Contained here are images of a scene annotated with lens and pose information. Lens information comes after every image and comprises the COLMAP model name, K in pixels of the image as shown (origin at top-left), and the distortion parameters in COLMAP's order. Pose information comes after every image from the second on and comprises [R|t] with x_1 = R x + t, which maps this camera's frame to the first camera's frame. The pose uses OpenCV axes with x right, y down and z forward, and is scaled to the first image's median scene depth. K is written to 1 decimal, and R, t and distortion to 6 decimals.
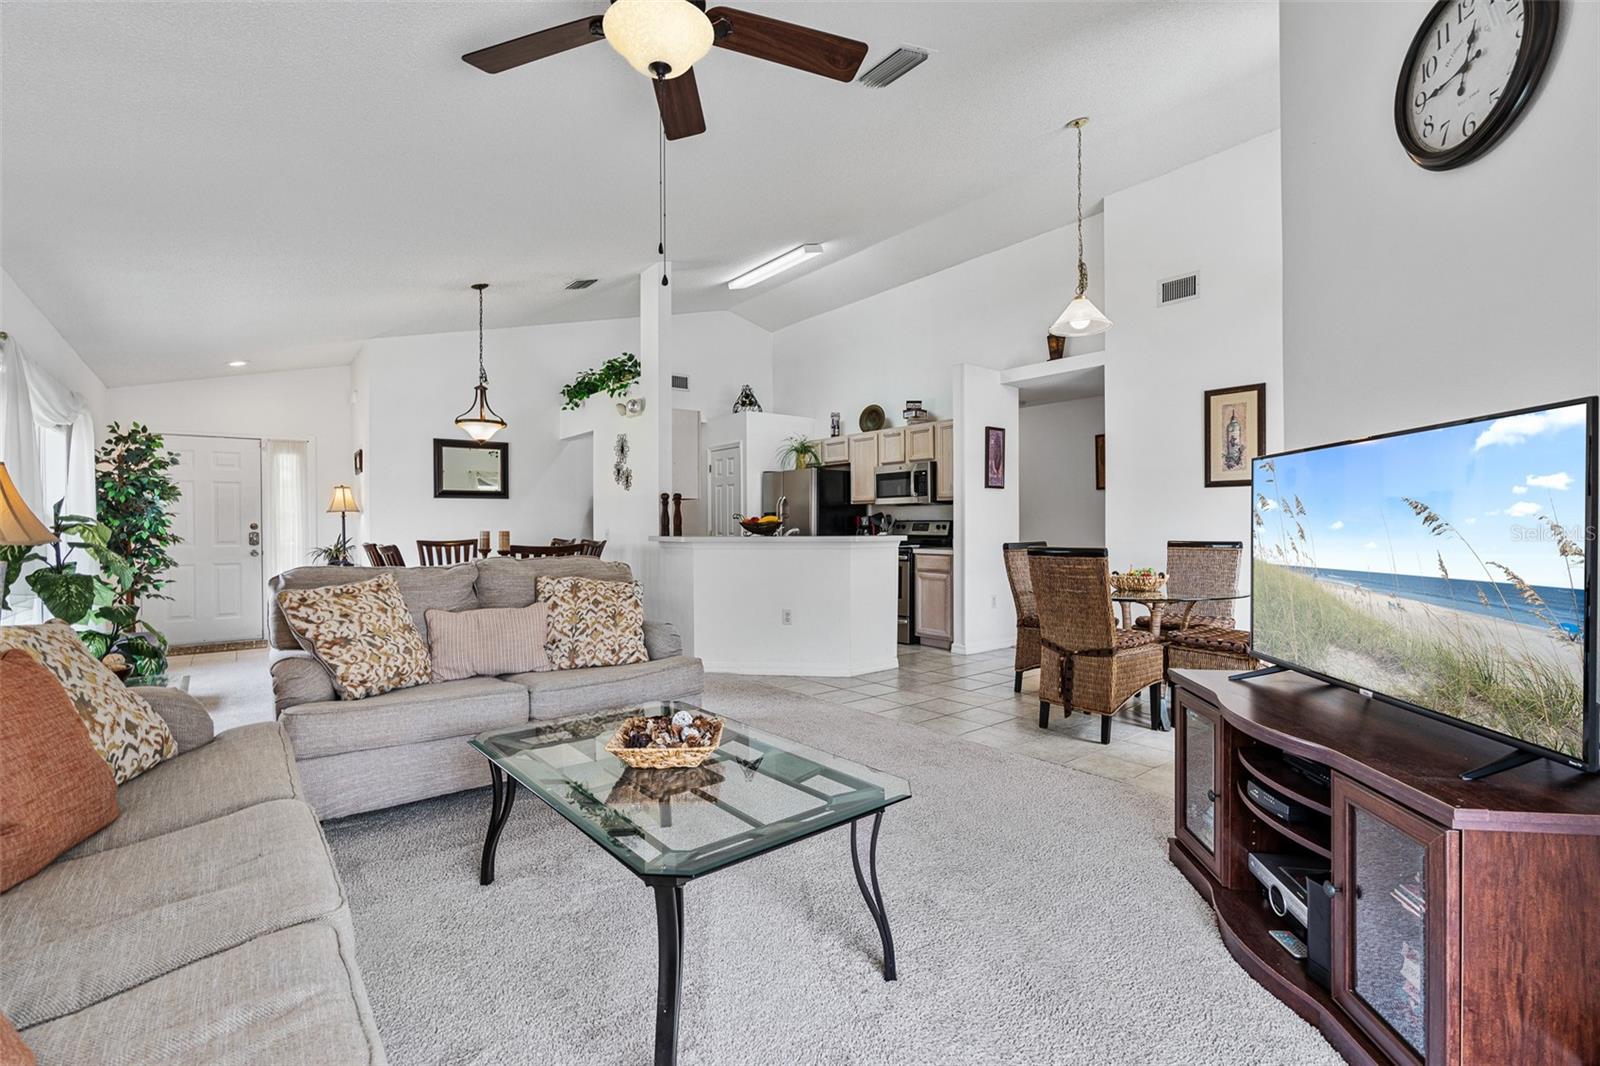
lens RADIAL K [[722.4, 0, 797.2], [0, 722.4, 524.4], [0, 0, 1]] dist [-0.005765, 0.000772]
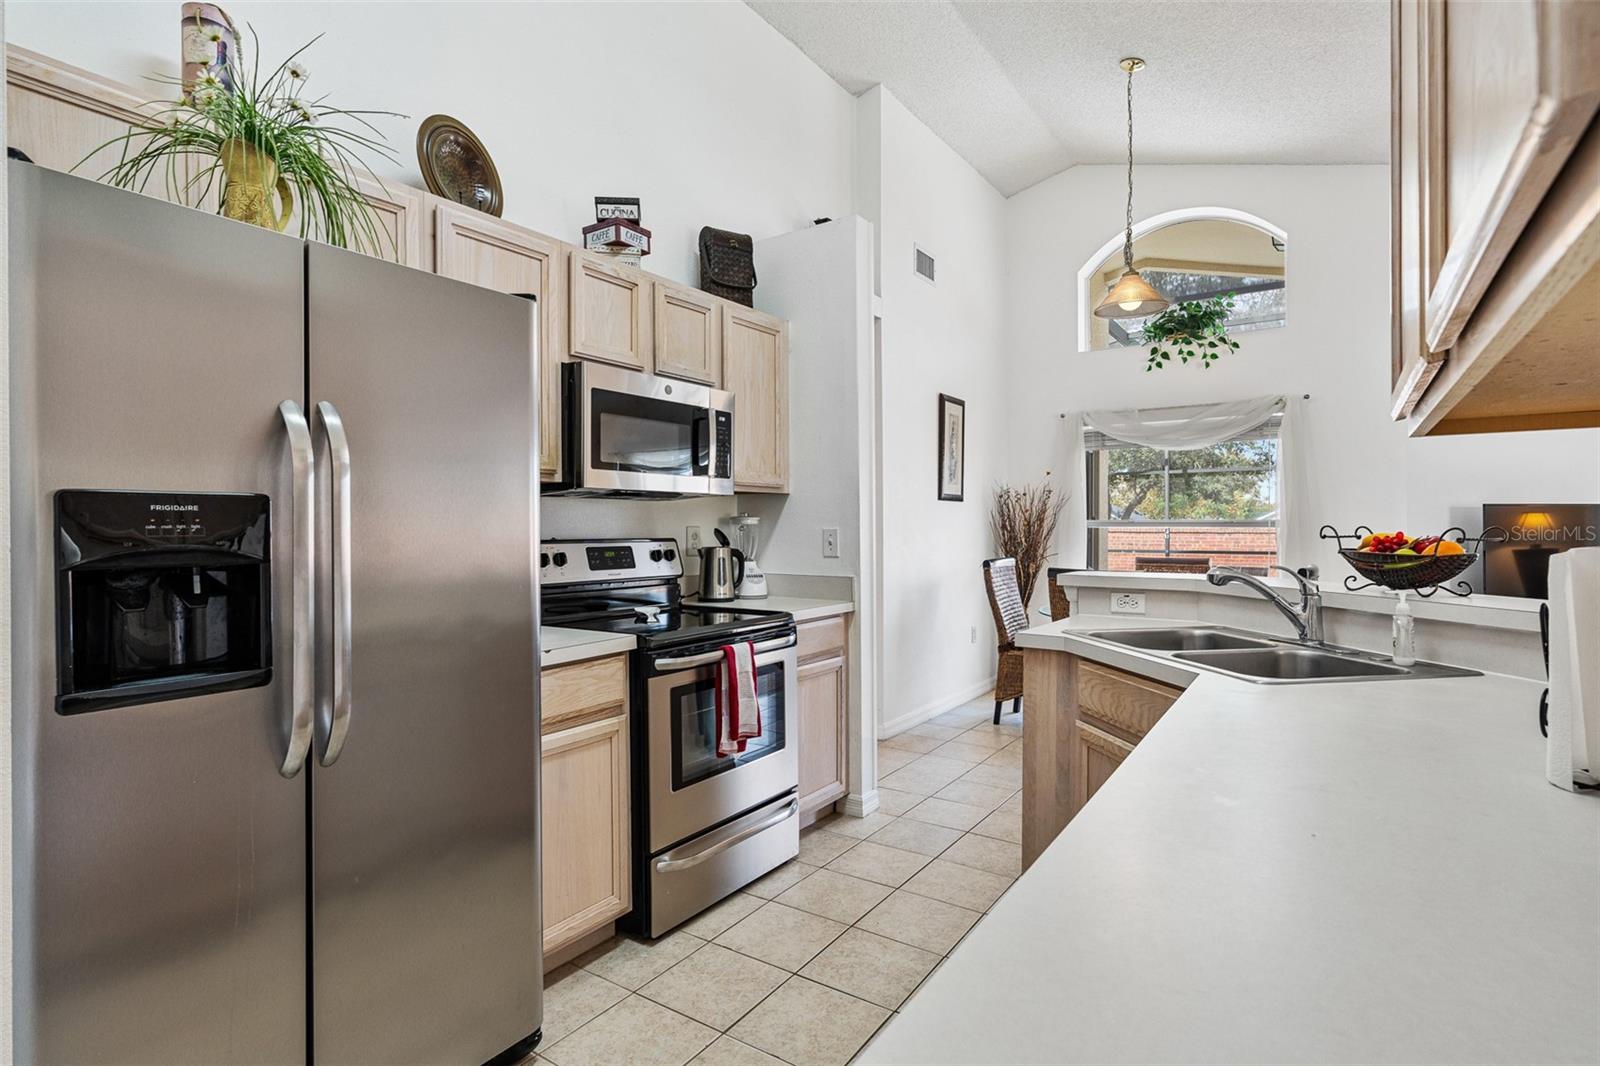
lens RADIAL K [[816.4, 0, 800.7], [0, 816.4, 521.6], [0, 0, 1]] dist [-0.001845, 0.000033]
pose [[-0.306105, 0.009764, 0.951948, -0.277217], [0.001626, 0.999951, -0.009734, -0.011333], [-0.951996, -0.001432, -0.306106, 1.166400]]
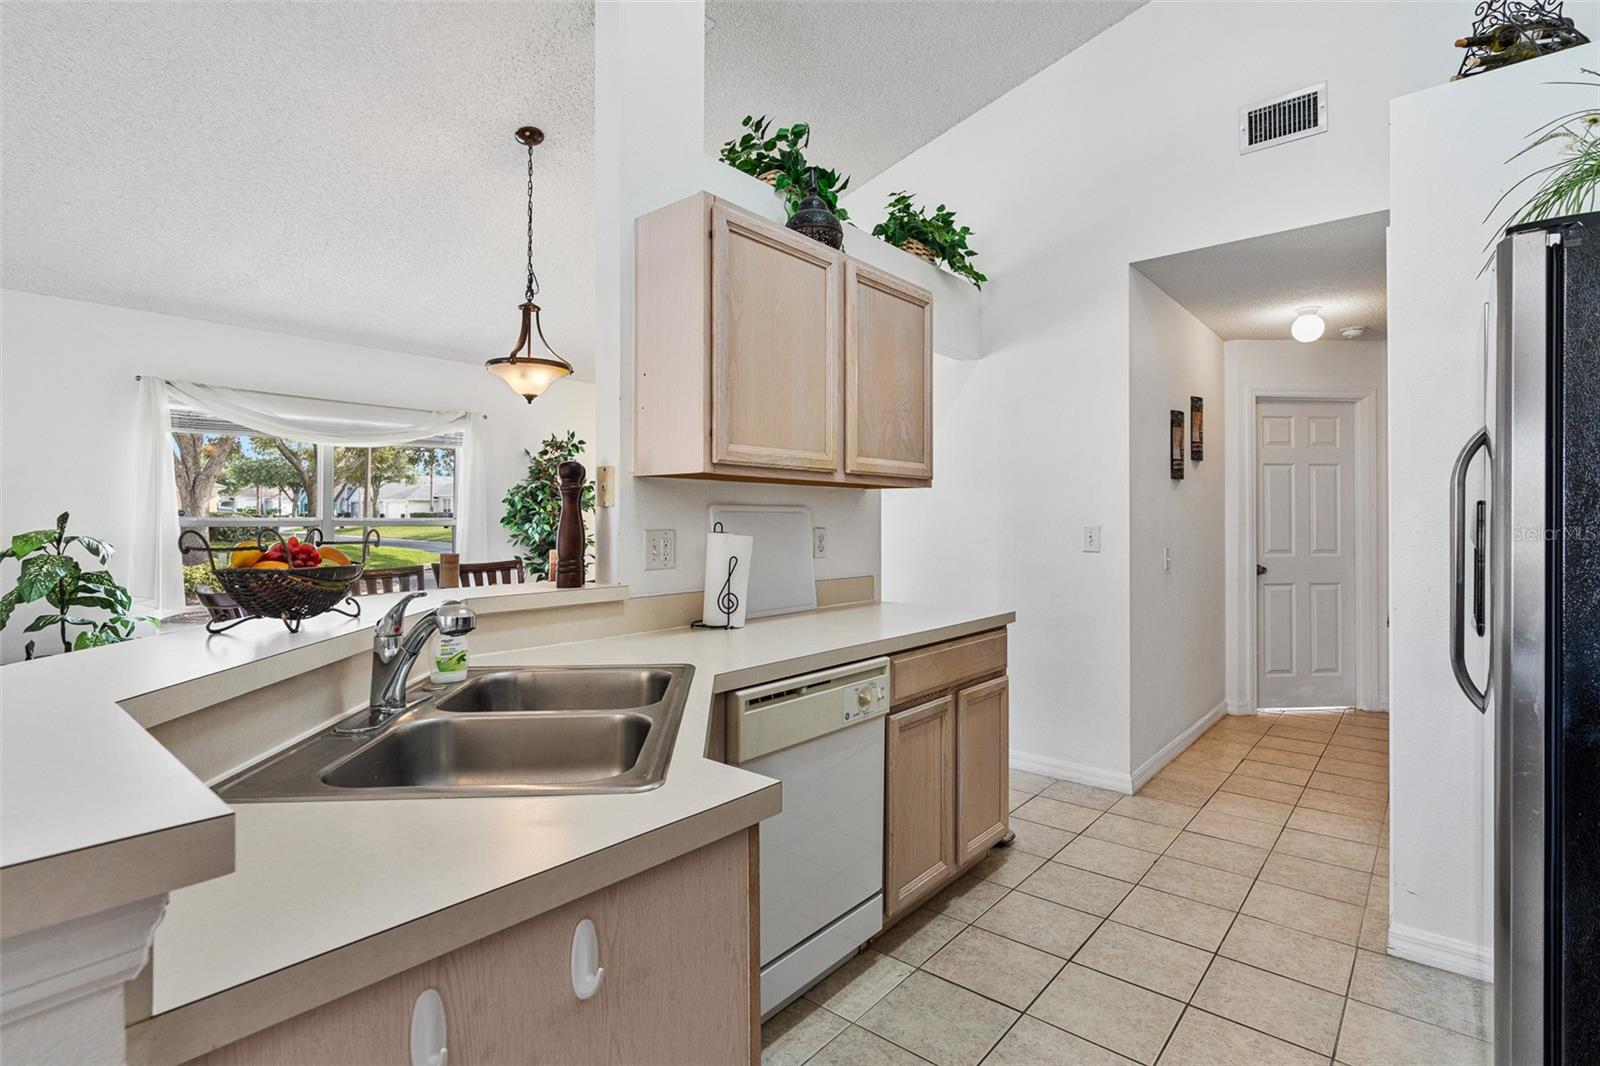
lens RADIAL K [[767.1, 0, 790.4], [0, 767.1, 515.9], [0, 0, 1]] dist [-0.003312, -0.000041]
pose [[0.193453, 0.001453, -0.981108, 0.185847], [-0.000690, 0.999999, 0.001345, -0.017693], [0.981109, 0.000417, 0.193454, 0.936787]]
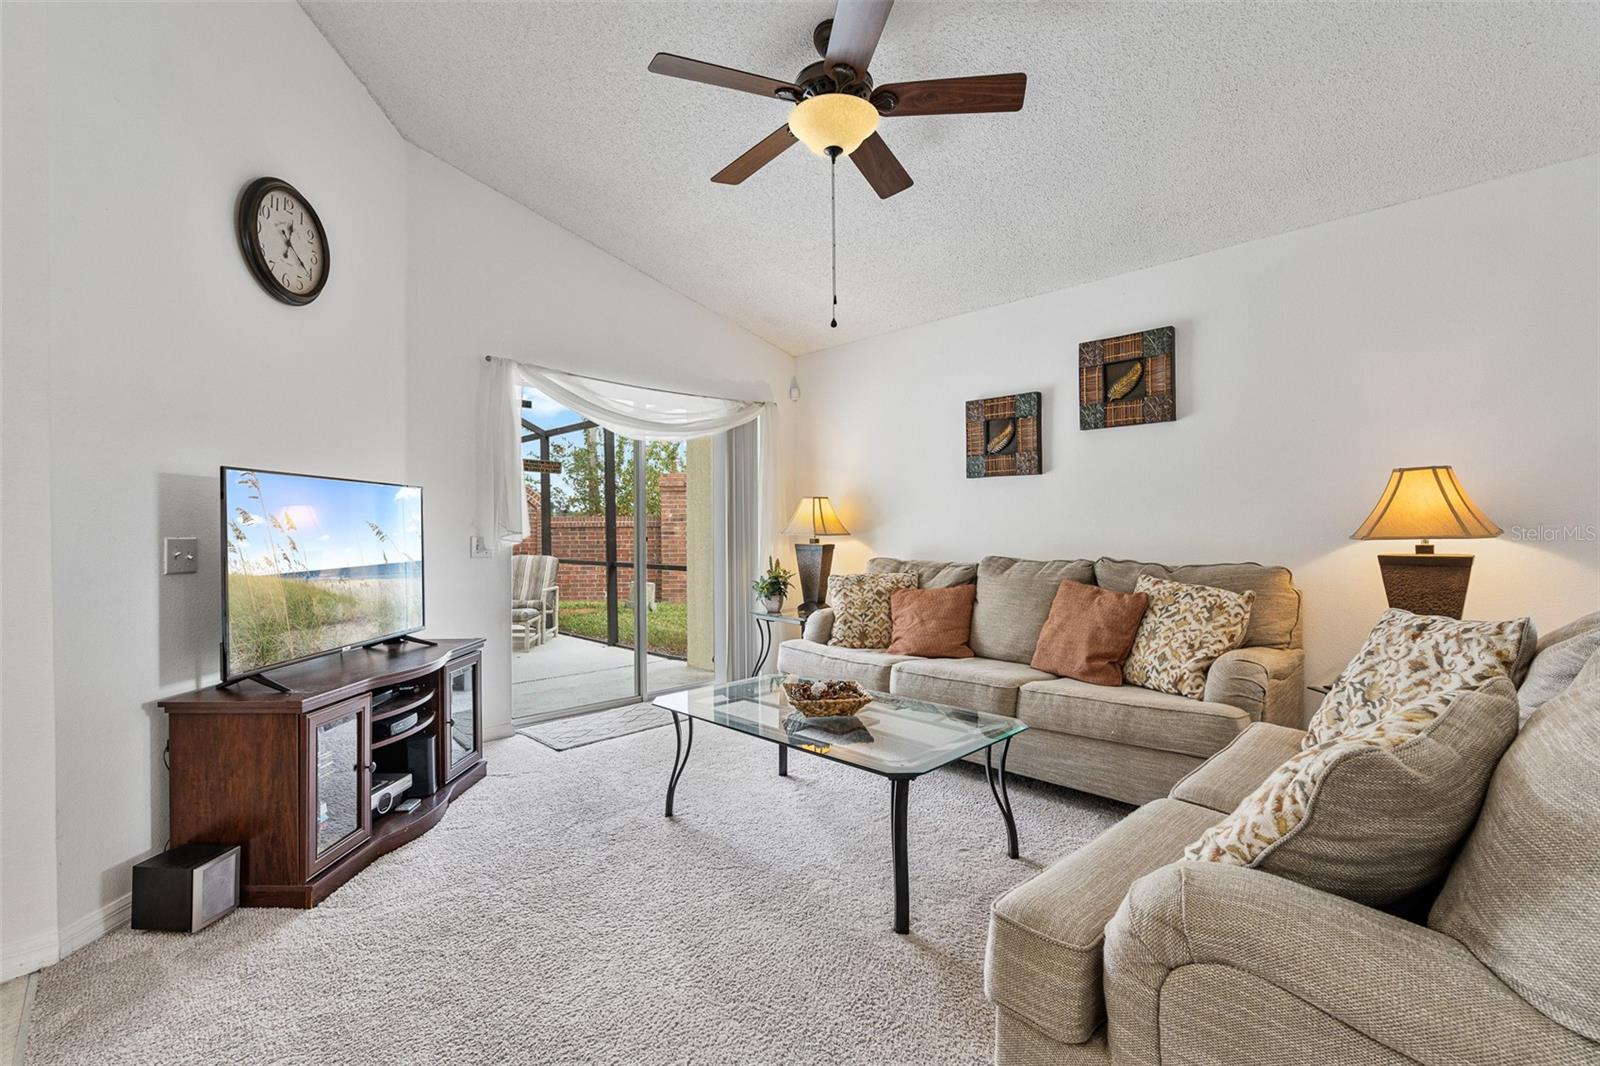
lens RADIAL K [[713.8, 0, 795.0], [0, 713.8, 526.2], [0, 0, 1]] dist [-0.009328, 0.000905]
pose [[-0.995441, 0.013385, -0.094439, -0.003443], [0.013913, 0.999891, -0.004934, -0.000361], [0.094362, -0.006225, -0.995518, 0.716587]]
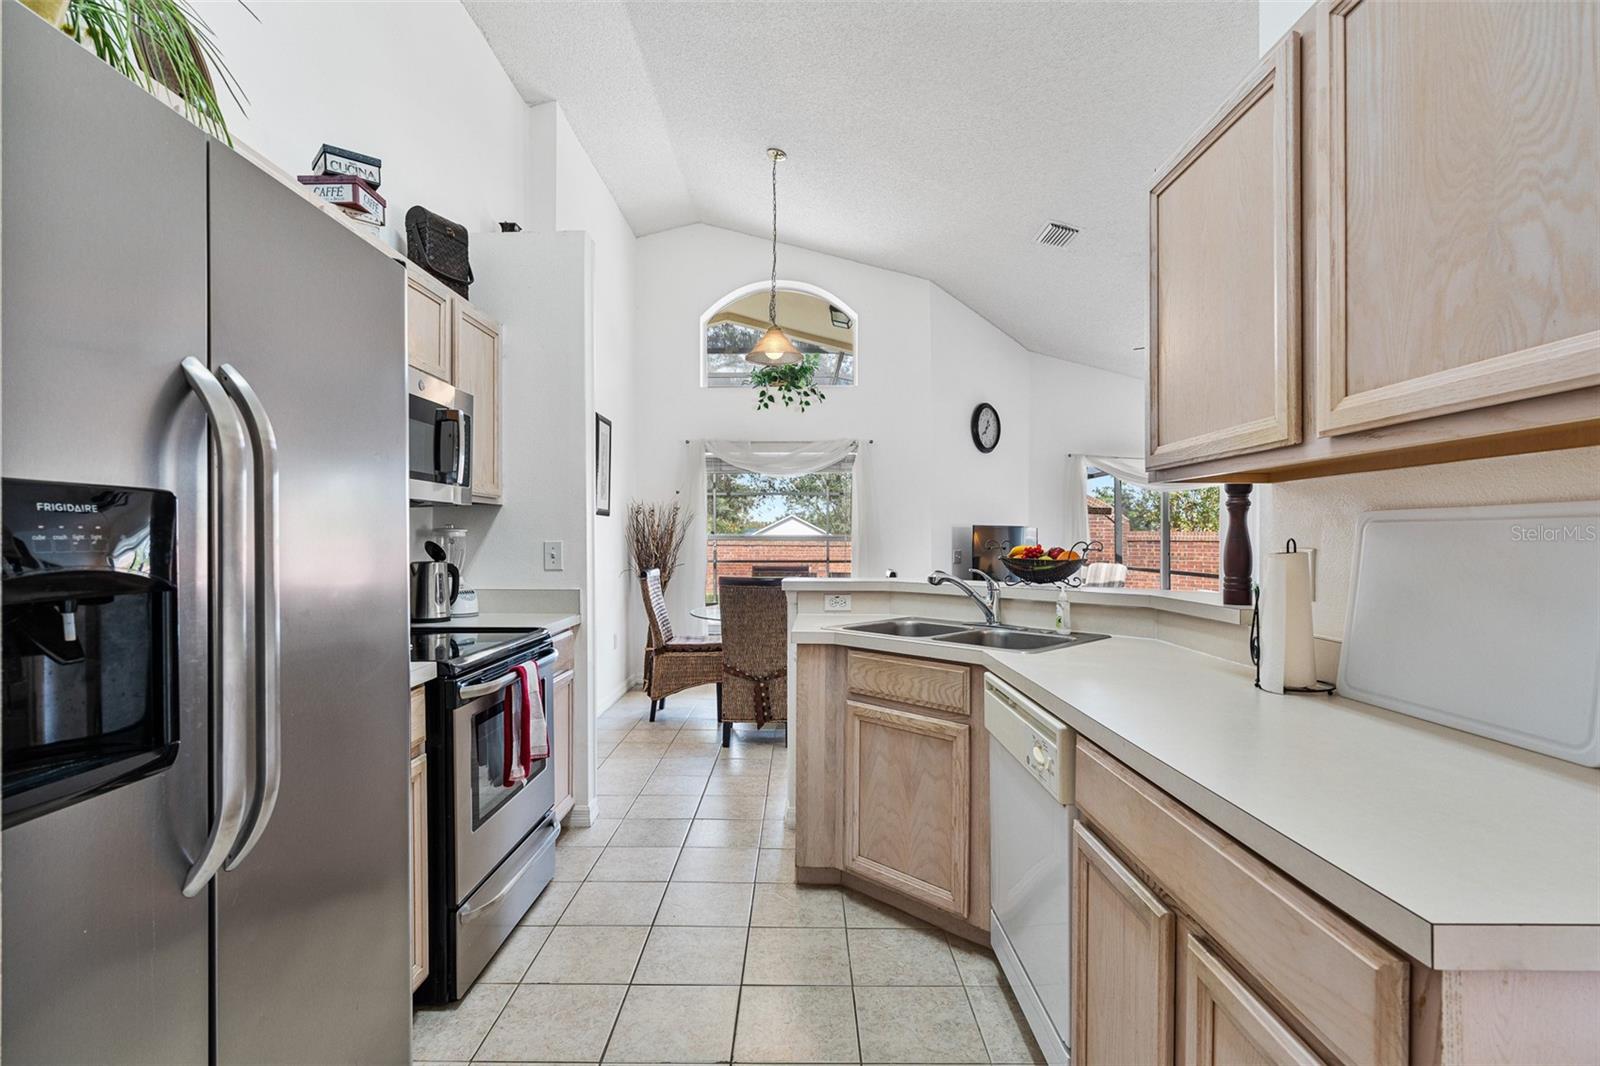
lens RADIAL K [[760.8, 0, 800.0], [0, 760.8, 533.0], [0, 0, 1]] dist [-0.002536, 0.006131]
pose [[-0.784484, 0.007351, 0.620106, -0.205025], [0.000013, 0.999930, -0.011836, -0.011521], [-0.620149, -0.009277, -0.784429, 1.273033]]
